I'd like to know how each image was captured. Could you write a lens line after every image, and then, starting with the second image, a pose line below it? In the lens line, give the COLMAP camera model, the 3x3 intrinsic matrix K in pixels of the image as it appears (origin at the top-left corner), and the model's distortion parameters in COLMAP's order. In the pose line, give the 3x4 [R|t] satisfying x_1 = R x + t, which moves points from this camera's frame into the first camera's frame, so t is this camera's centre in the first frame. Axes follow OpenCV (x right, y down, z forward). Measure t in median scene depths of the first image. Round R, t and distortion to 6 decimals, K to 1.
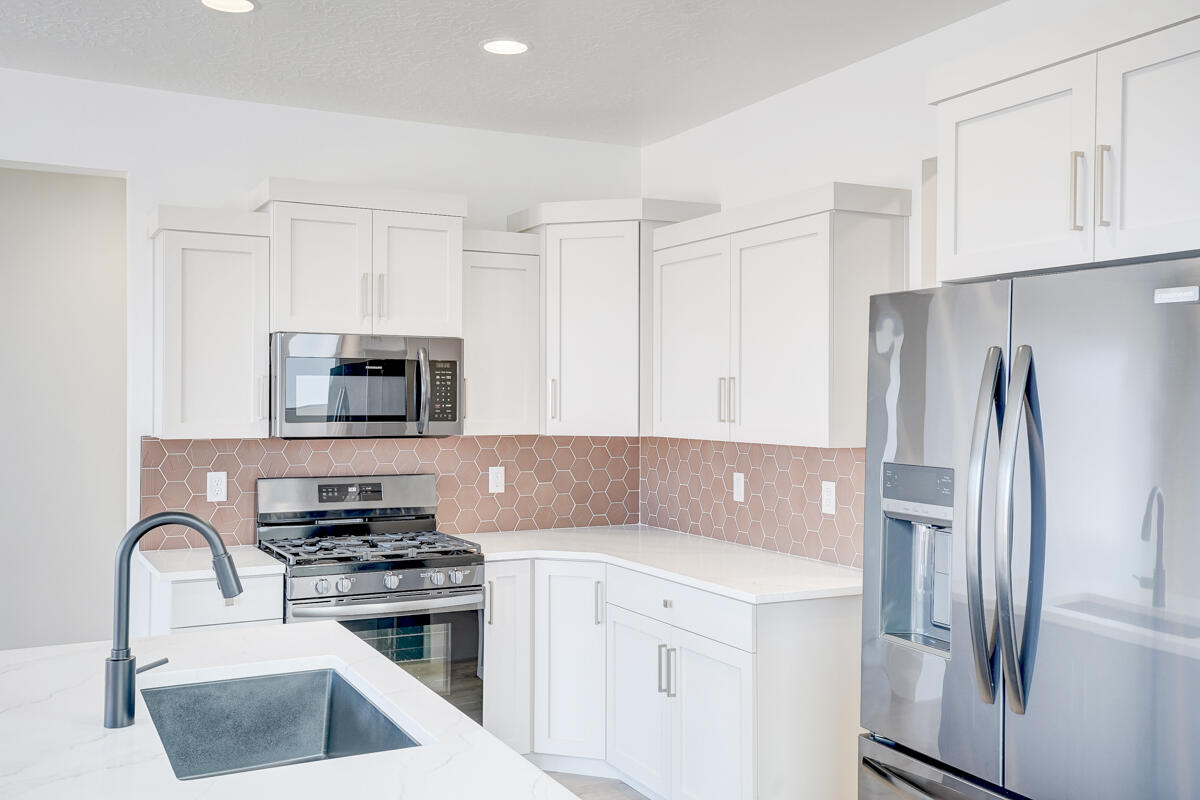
lens RADIAL K [[1145.5, 0, 605.5], [0, 1145.5, 402.1], [0, 0, 1]] dist [0.085201, 0.000000]
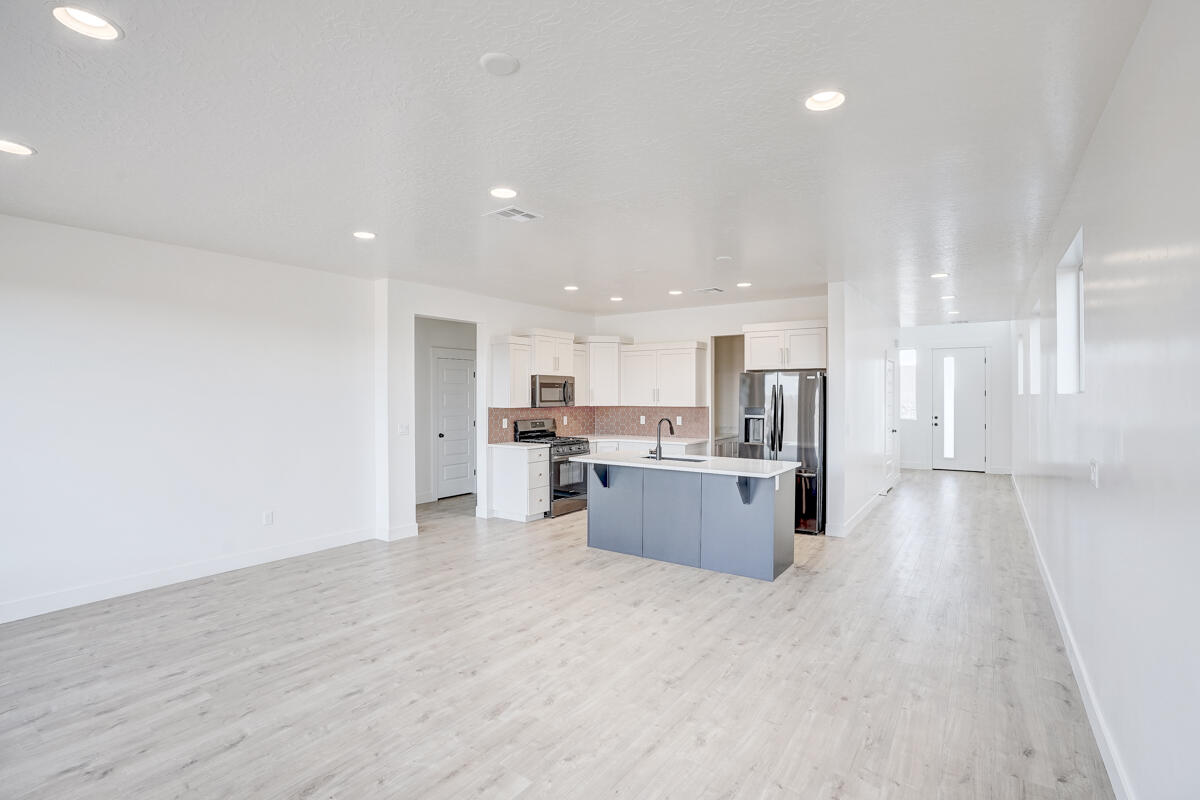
lens RADIAL K [[557.0, 0, 602.6], [0, 557.0, 395.7], [0, 0, 1]] dist [-0.056099, 0.015099]
pose [[0.885570, -0.003898, 0.464489, -0.877455], [0.005454, 0.999983, -0.002008, 0.002849], [-0.464474, 0.004311, 0.885576, -0.505001]]
